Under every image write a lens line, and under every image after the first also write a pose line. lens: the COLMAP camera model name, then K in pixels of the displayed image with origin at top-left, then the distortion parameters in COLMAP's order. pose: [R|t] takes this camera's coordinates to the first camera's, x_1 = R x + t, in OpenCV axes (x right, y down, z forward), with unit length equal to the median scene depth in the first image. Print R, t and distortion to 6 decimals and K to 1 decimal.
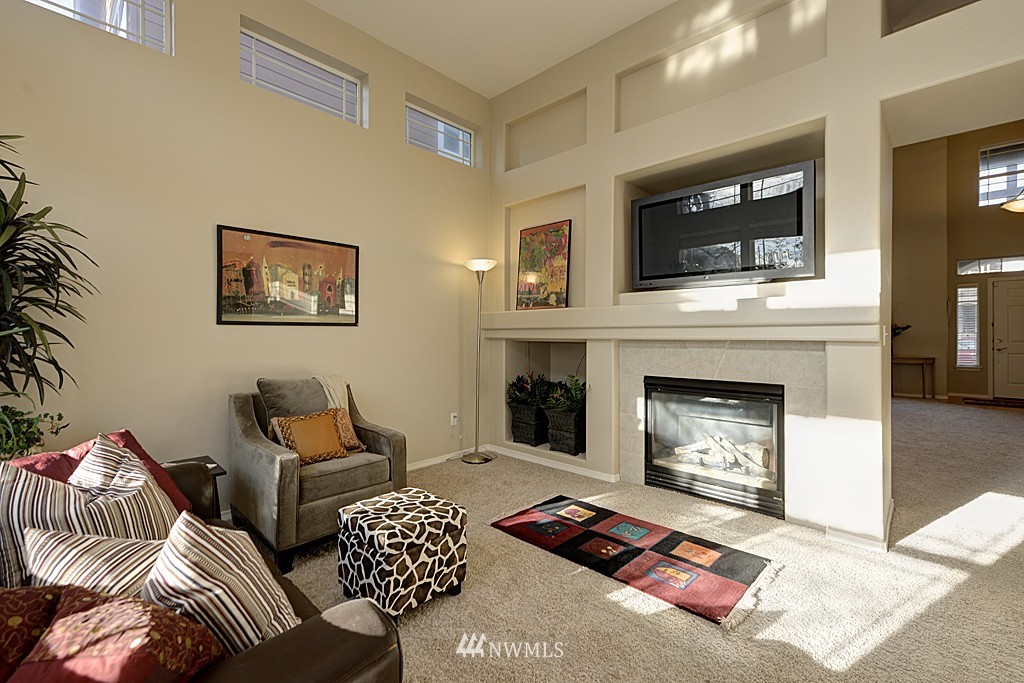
lens RADIAL K [[446.5, 0, 514.2], [0, 446.5, 340.9], [0, 0, 1]] dist [-0.000004, 0.000167]
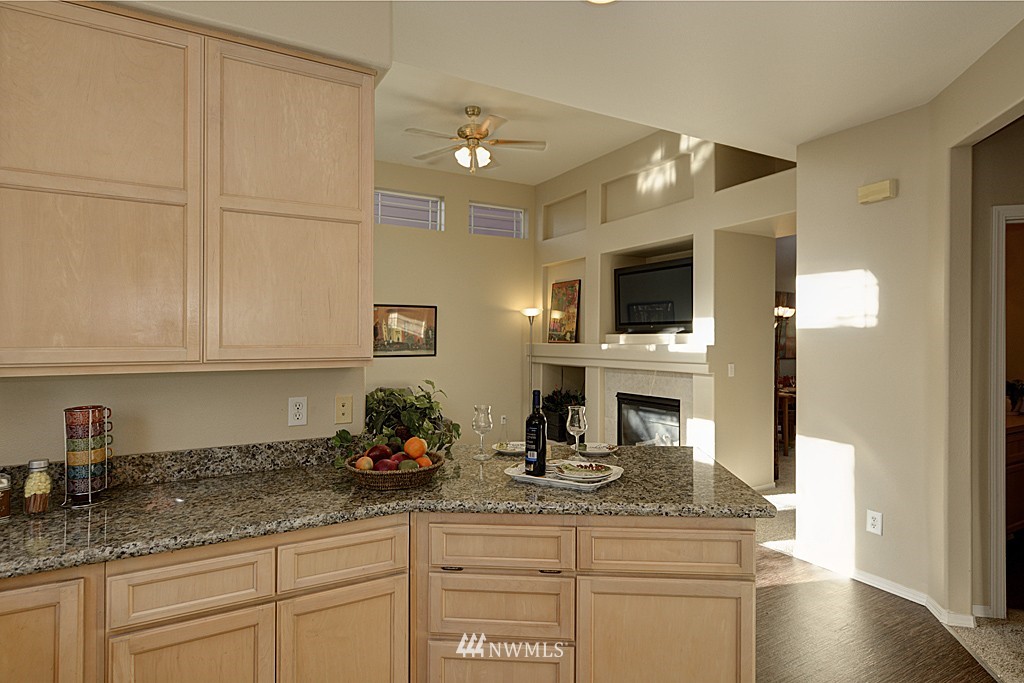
lens RADIAL K [[555.0, 0, 512.3], [0, 555.0, 338.4], [0, 0, 1]] dist [-0.001516, -0.000036]
pose [[0.959208, 0.000609, -0.282702, 0.435829], [-0.006928, 0.999748, -0.021353, -0.051504], [0.282618, 0.022440, 0.958970, -0.763463]]
